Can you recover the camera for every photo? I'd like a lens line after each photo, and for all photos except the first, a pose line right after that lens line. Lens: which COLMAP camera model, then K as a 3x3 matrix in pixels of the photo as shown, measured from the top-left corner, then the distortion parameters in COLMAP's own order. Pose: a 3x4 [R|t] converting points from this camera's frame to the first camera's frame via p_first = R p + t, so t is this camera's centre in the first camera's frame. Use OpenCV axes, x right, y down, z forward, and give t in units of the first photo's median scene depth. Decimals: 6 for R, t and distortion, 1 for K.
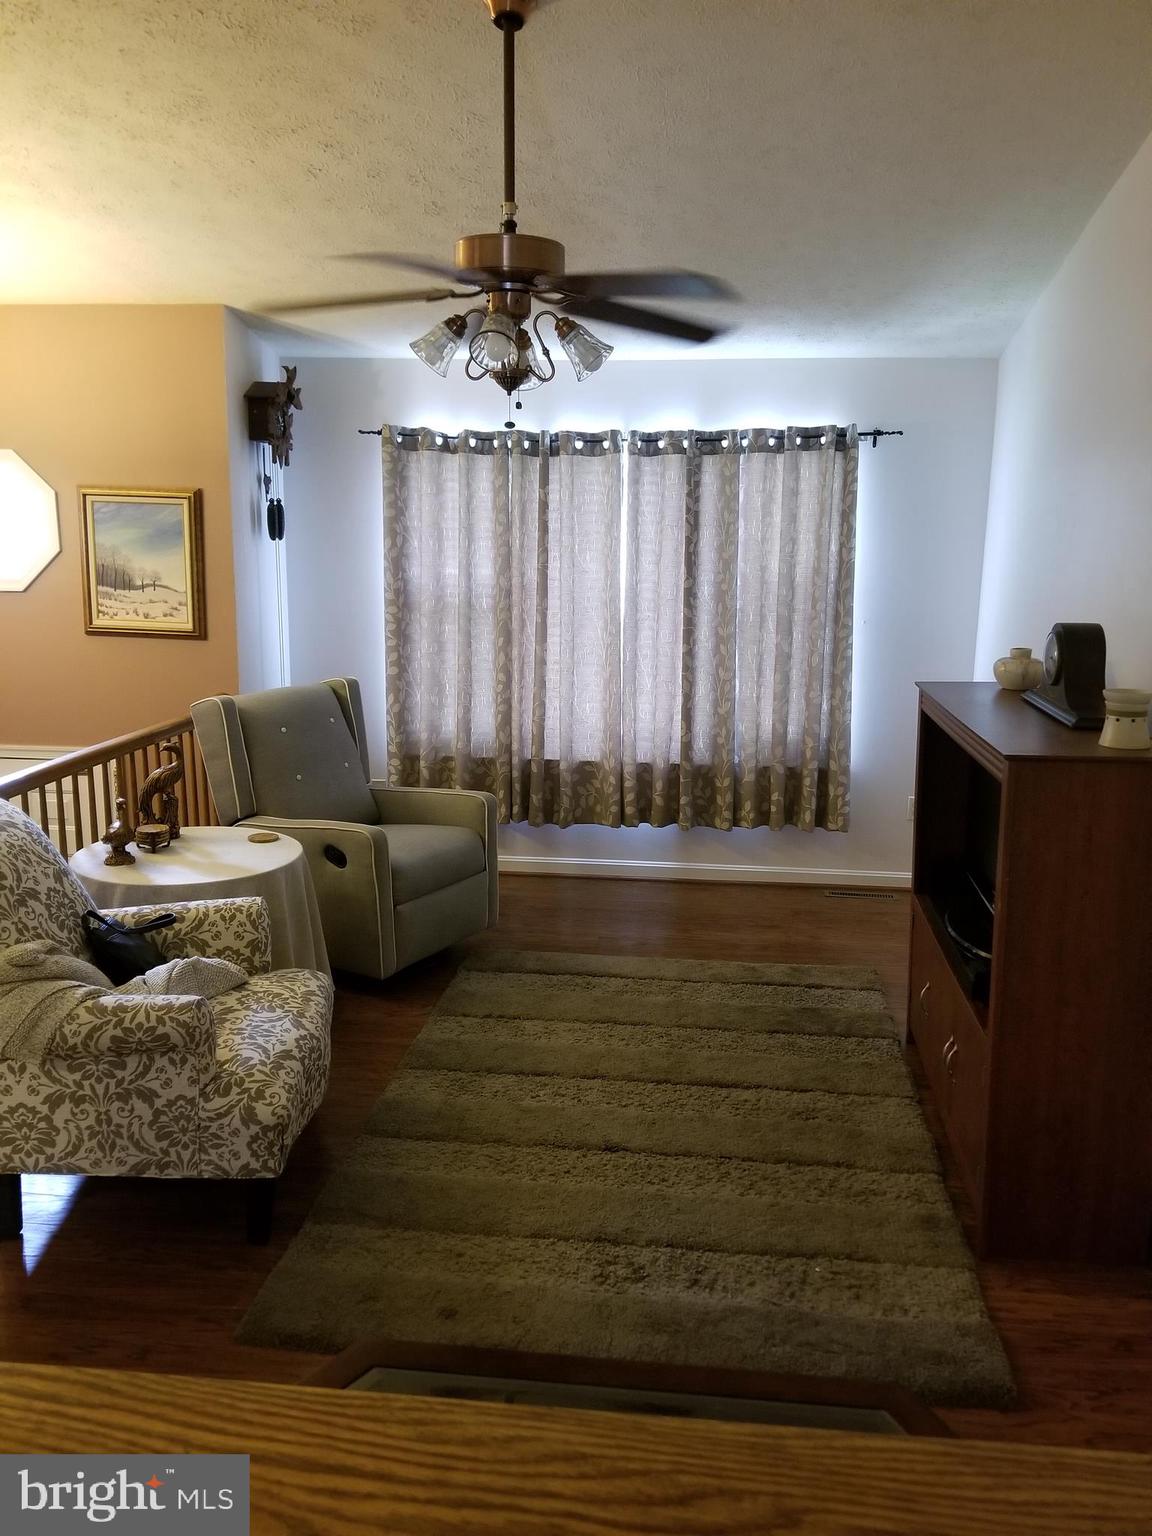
lens RADIAL K [[1203.1, 0, 576.8], [0, 1203.1, 754.5], [0, 0, 1]] dist [0.080744, -0.171744]
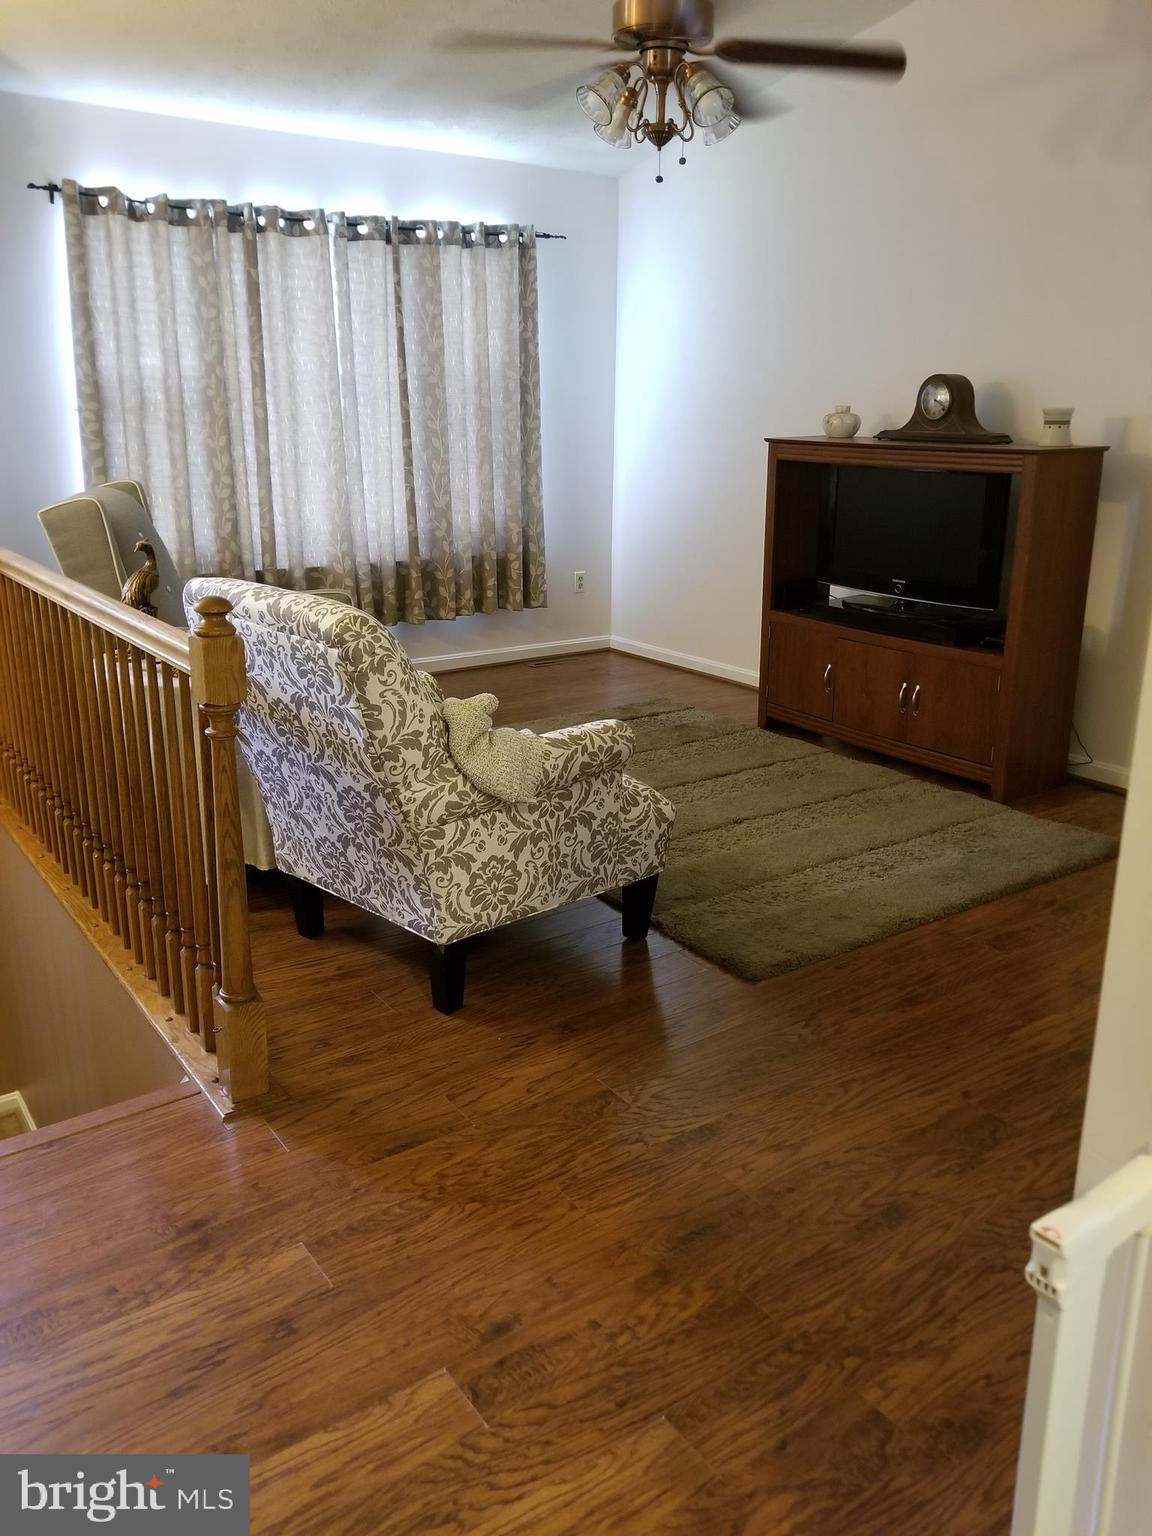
lens RADIAL K [[1241.7, 0, 576.0], [0, 1241.7, 768.0], [0, 0, 1]] dist [0.098314, -0.189073]
pose [[0.737439, -0.192577, 0.647378, -0.580276], [0.120912, 0.980648, 0.153983, 0.038549], [-0.664503, -0.035277, 0.746453, 0.112326]]
